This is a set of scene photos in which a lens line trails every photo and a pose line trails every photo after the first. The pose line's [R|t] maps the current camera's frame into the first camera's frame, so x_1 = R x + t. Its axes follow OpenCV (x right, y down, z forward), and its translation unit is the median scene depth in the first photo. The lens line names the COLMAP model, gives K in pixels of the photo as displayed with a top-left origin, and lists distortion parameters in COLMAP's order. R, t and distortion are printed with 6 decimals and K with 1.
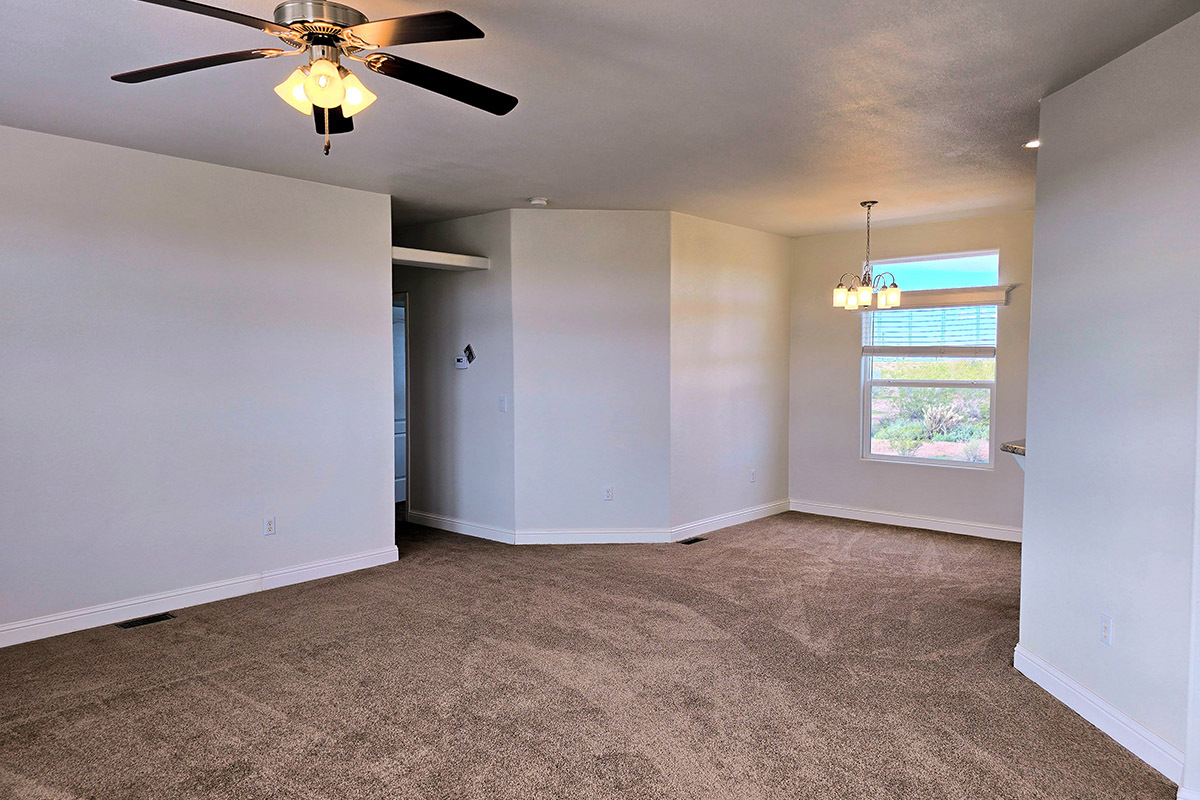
lens RADIAL K [[797.0, 0, 593.0], [0, 797.0, 398.4], [0, 0, 1]] dist [0.038537, -0.027404]
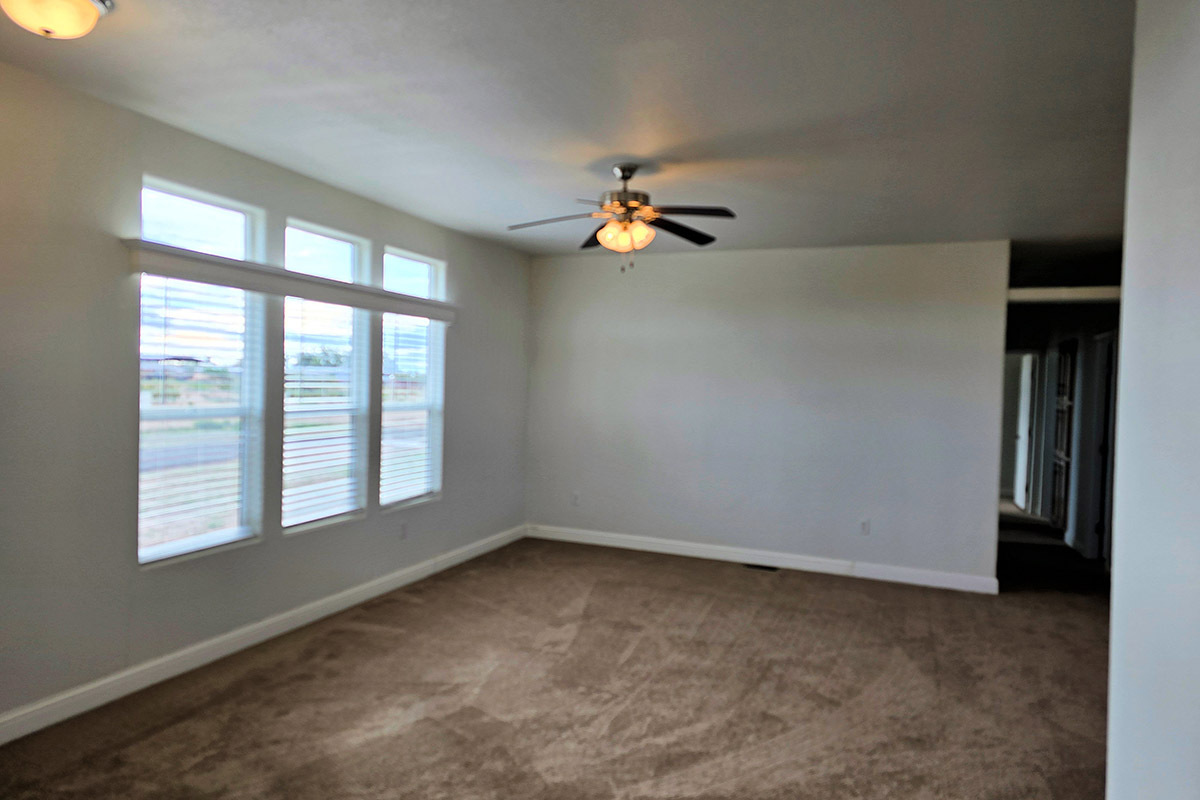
lens RADIAL K [[797.0, 0, 590.5], [0, 797.0, 399.7], [0, 0, 1]] dist [0.038537, -0.027404]
pose [[0.357514, 0.046045, -0.932772, 0.783992], [-0.079185, 0.996682, 0.018850, -0.033318], [0.930545, 0.067123, 0.359974, 0.191131]]
